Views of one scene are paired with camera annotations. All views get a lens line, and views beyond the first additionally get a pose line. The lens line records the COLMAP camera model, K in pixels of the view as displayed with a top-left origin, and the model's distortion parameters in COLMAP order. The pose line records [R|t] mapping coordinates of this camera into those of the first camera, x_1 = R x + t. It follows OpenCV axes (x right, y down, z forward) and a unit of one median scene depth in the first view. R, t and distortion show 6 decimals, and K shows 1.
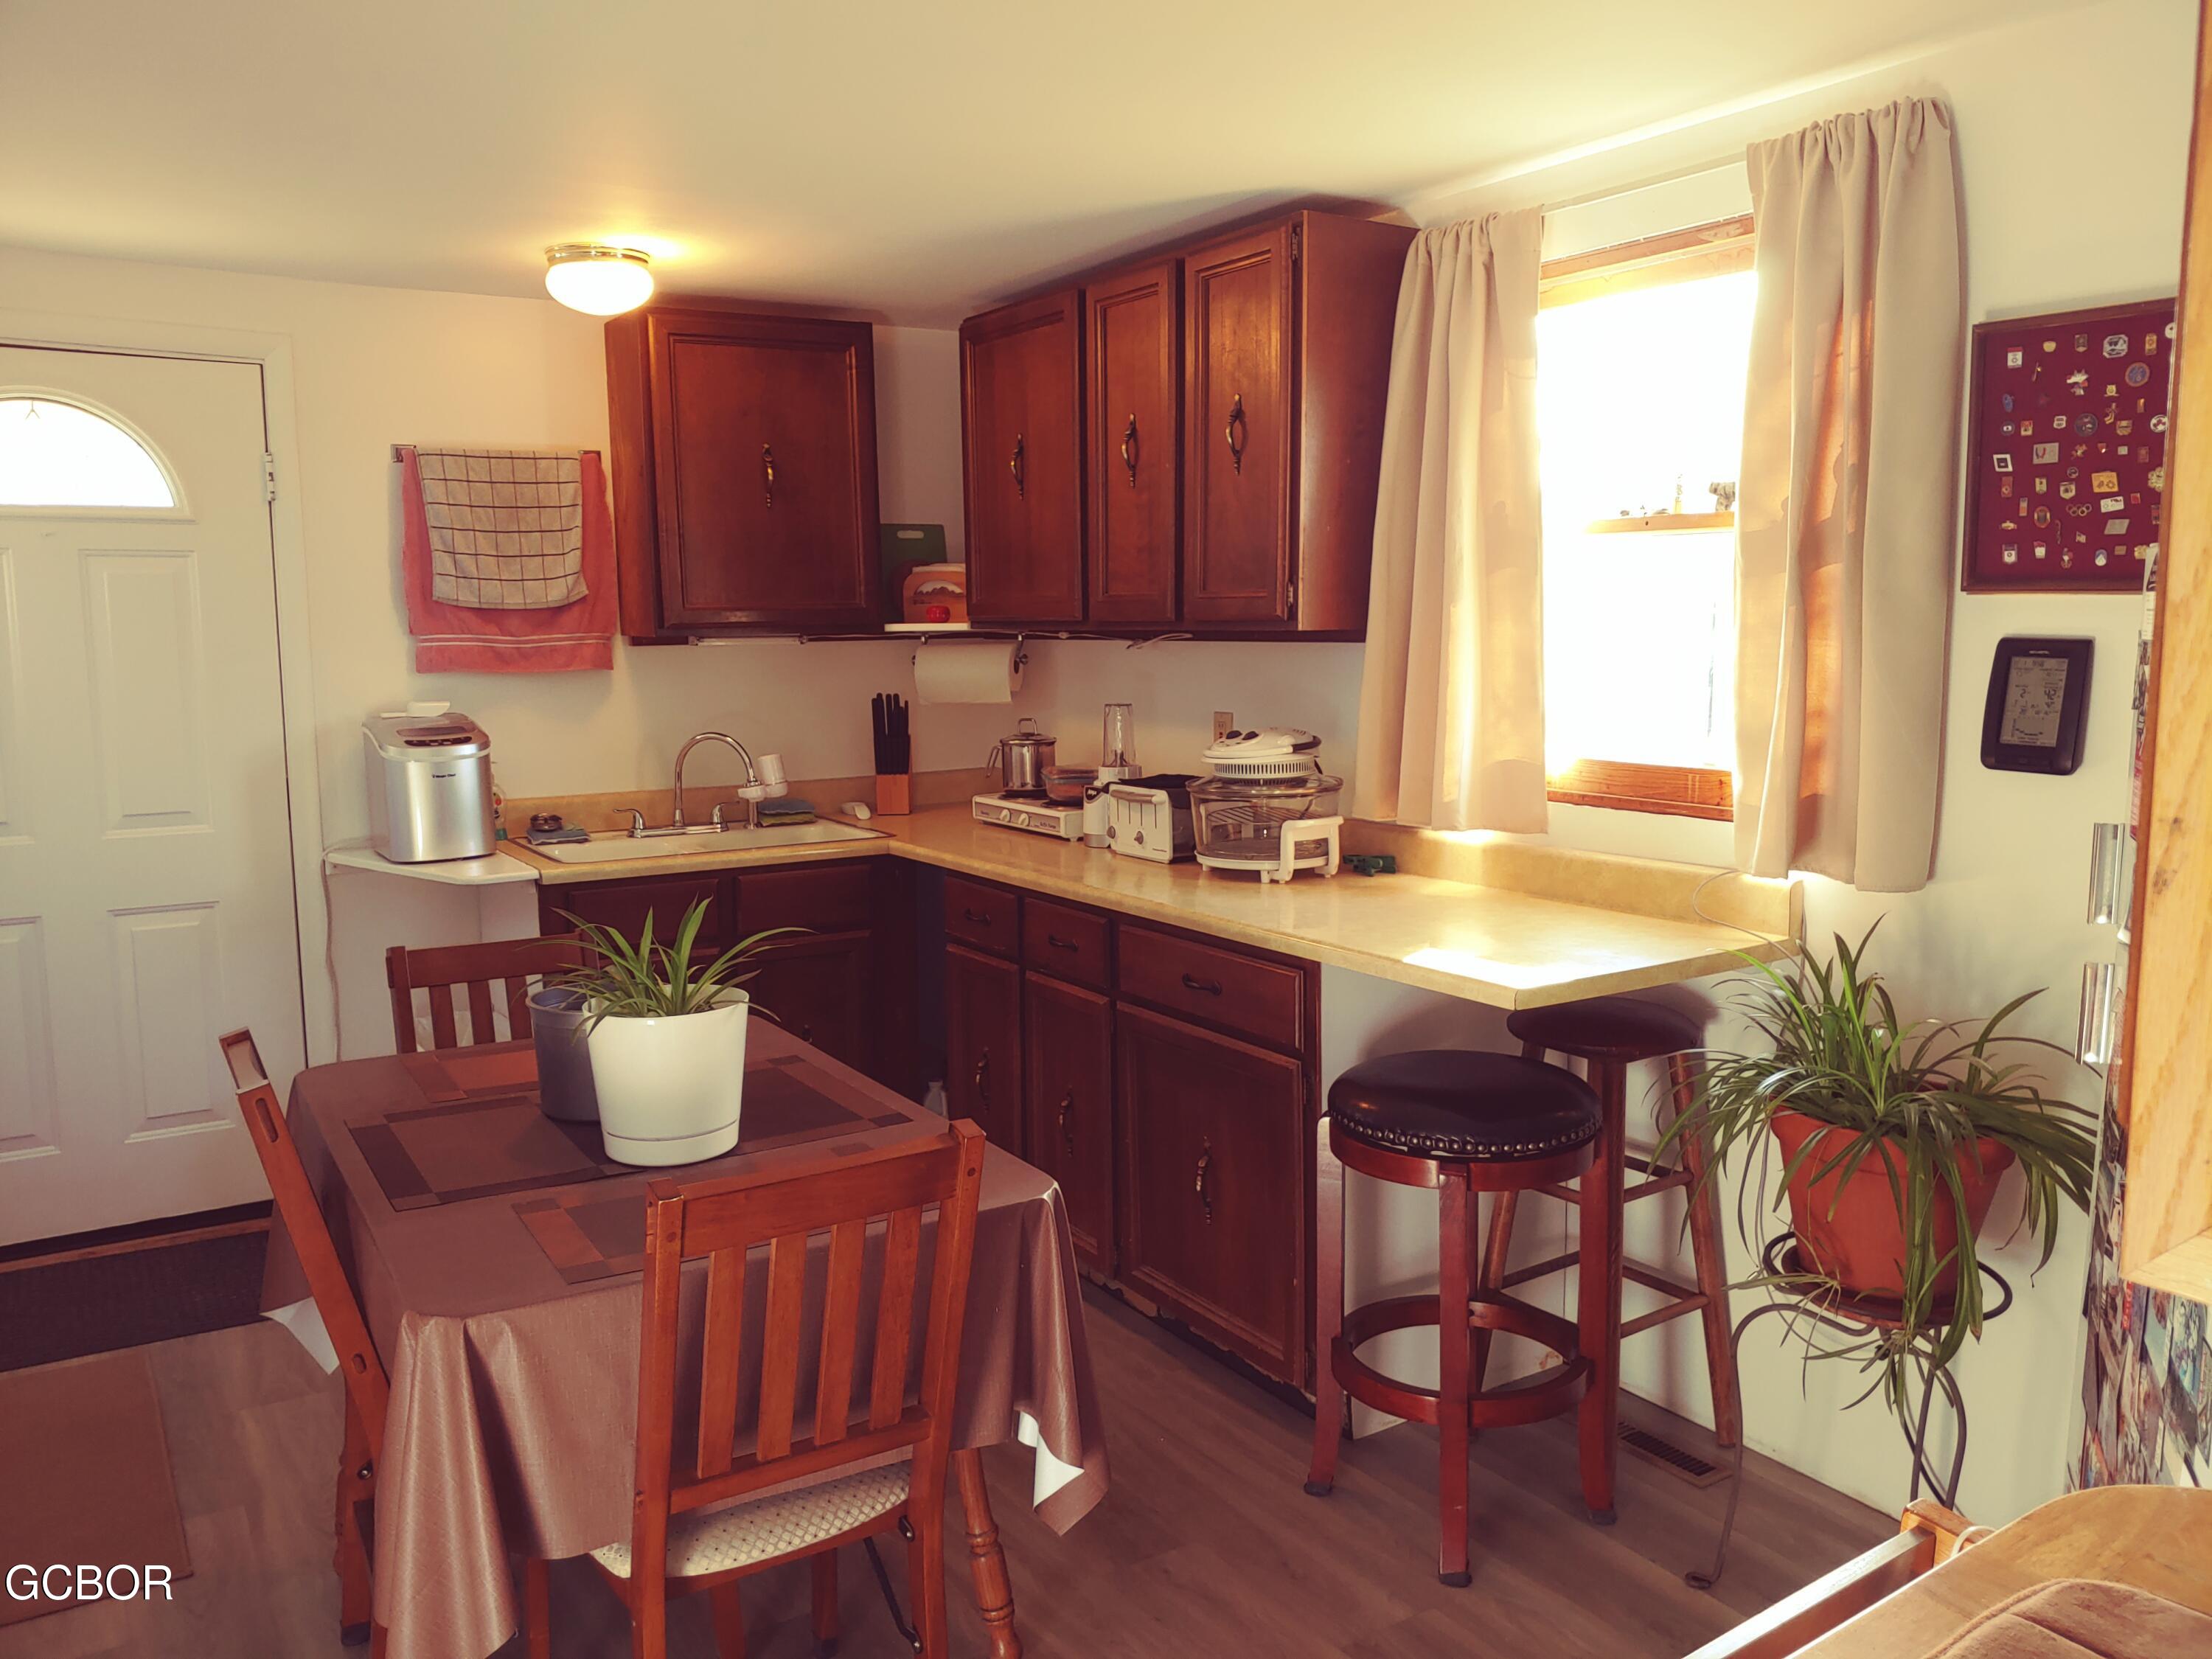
lens RADIAL K [[1651.2, 0, 1108.3], [0, 1651.2, 831.1], [0, 0, 1]] dist [-0.008722, -0.006579]
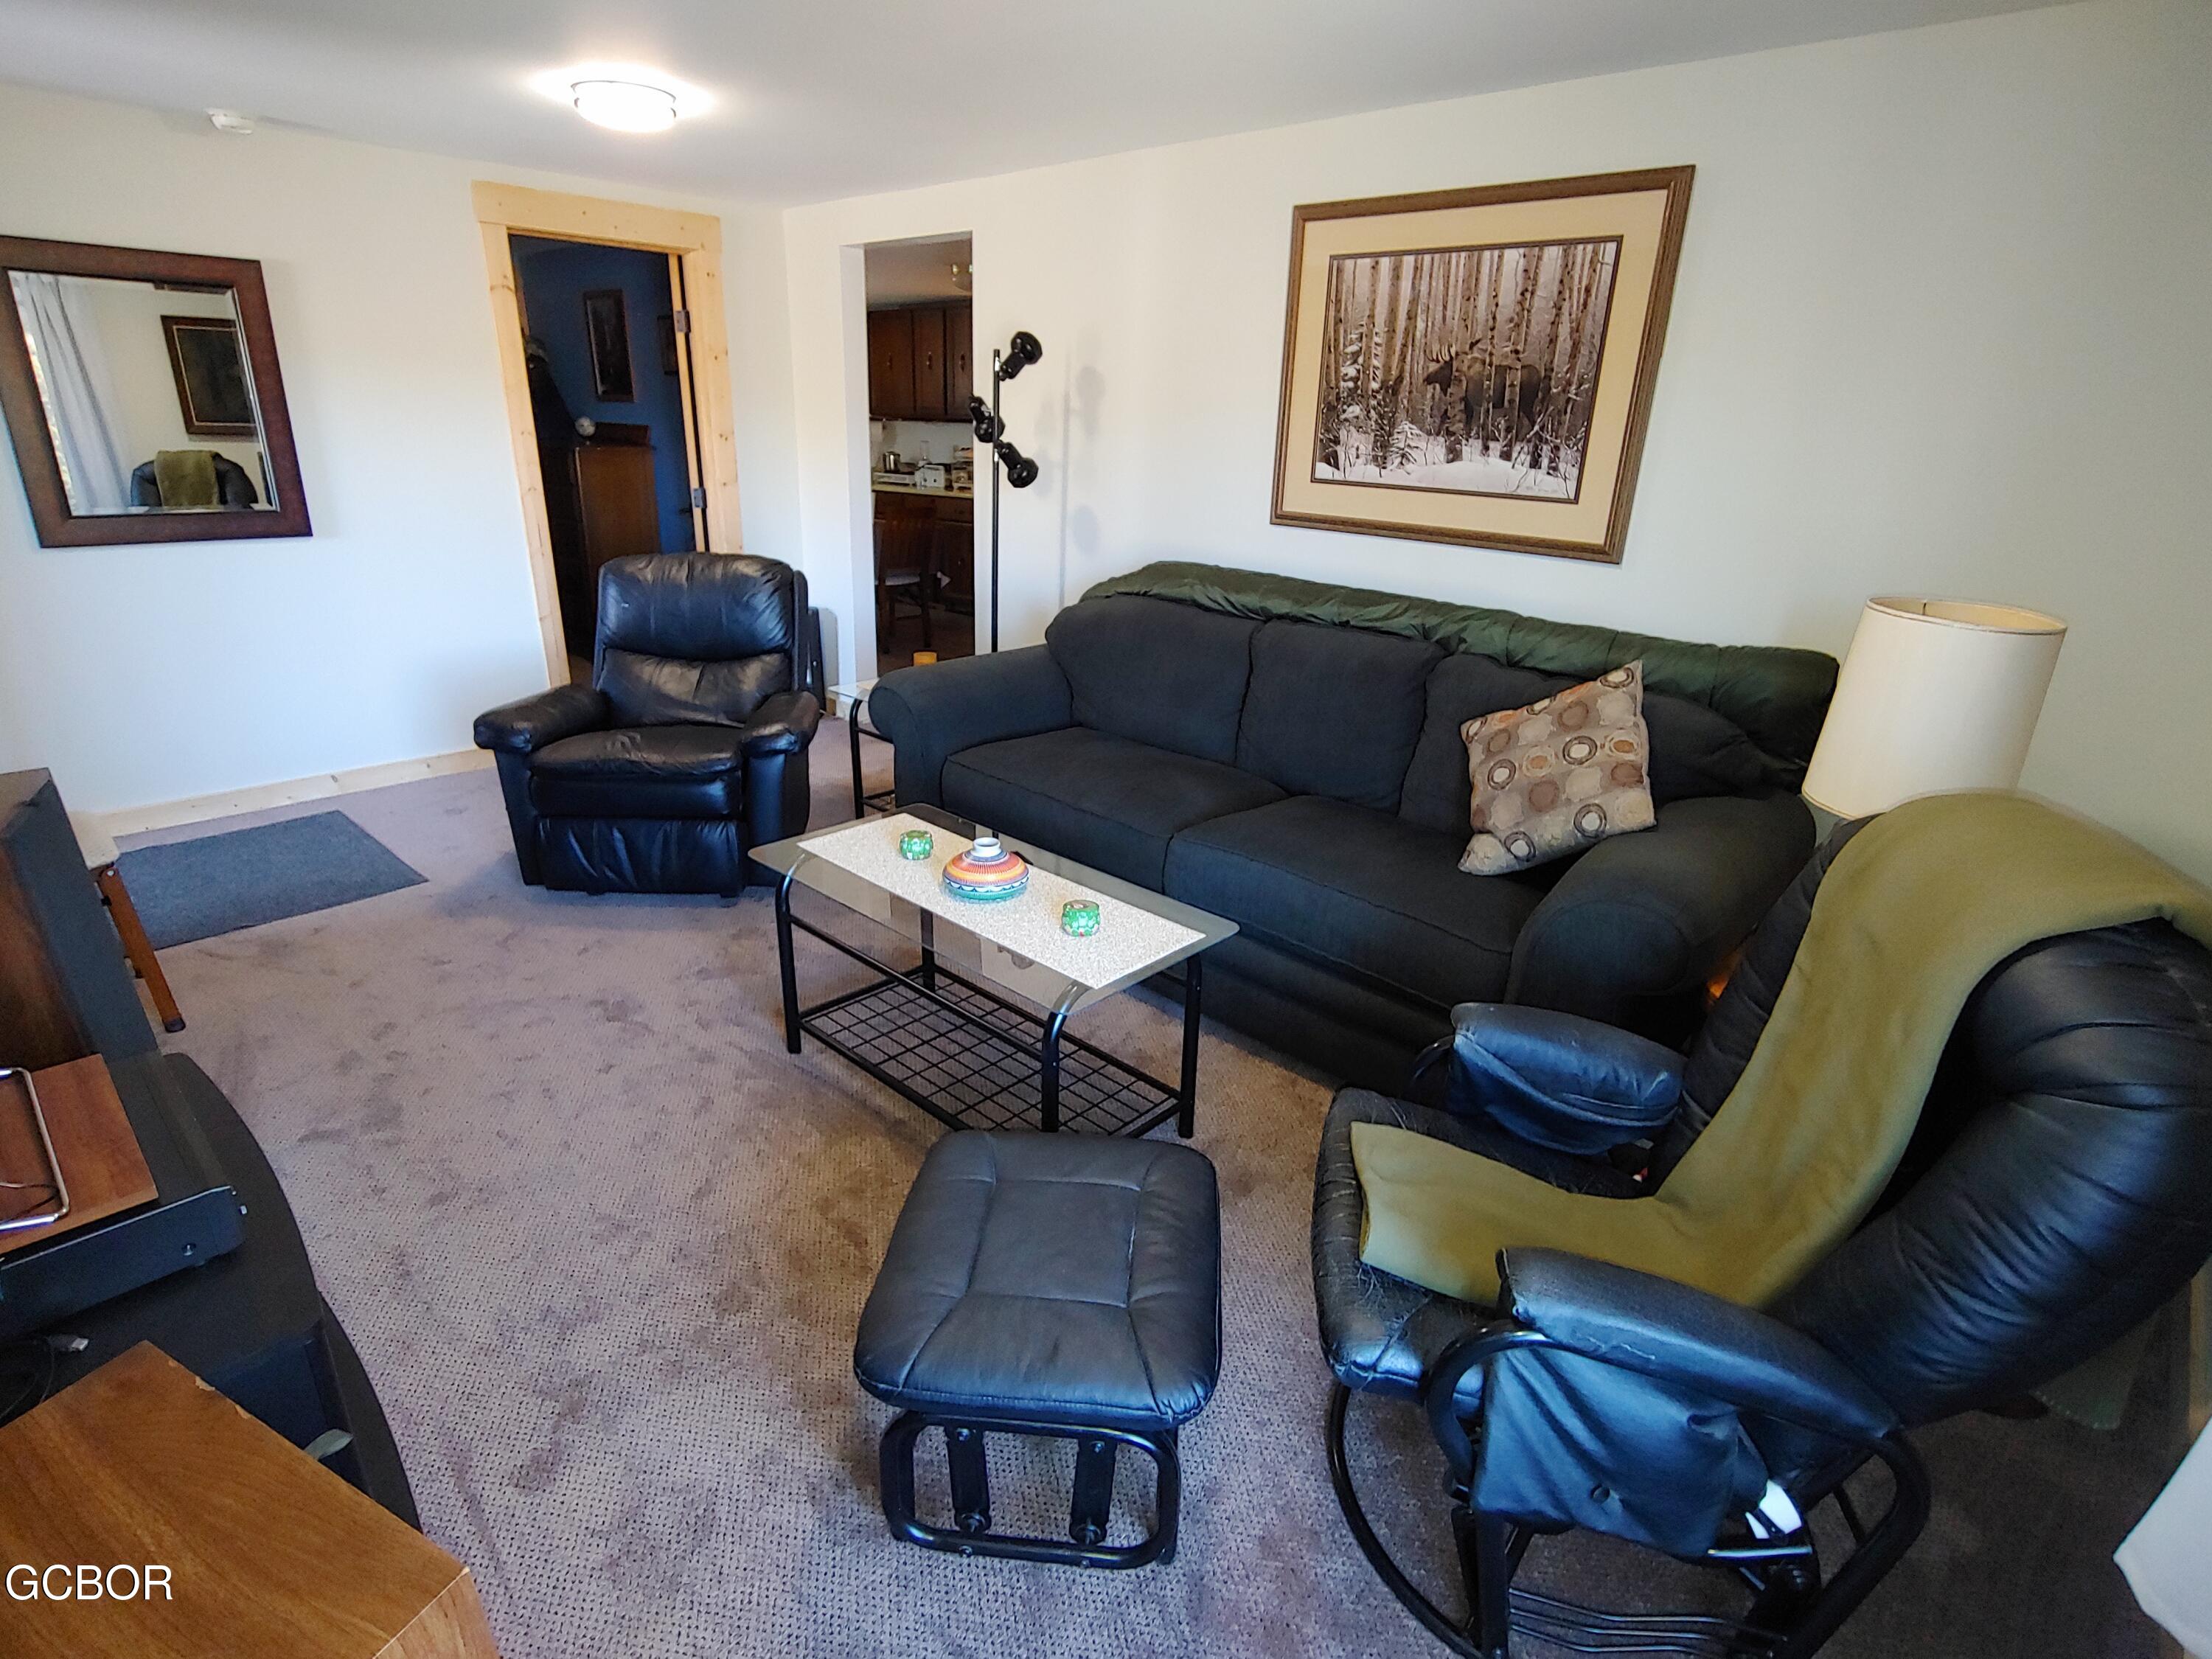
lens RADIAL K [[1158.3, 0, 1104.1], [0, 1158.3, 835.2], [0, 0, 1]] dist [-0.008915, -0.000591]
pose [[0.969492, -0.046165, 0.240737, -0.230516], [-0.005318, 0.977913, 0.208947, 0.199916], [-0.245066, -0.203853, 0.947833, -1.377070]]
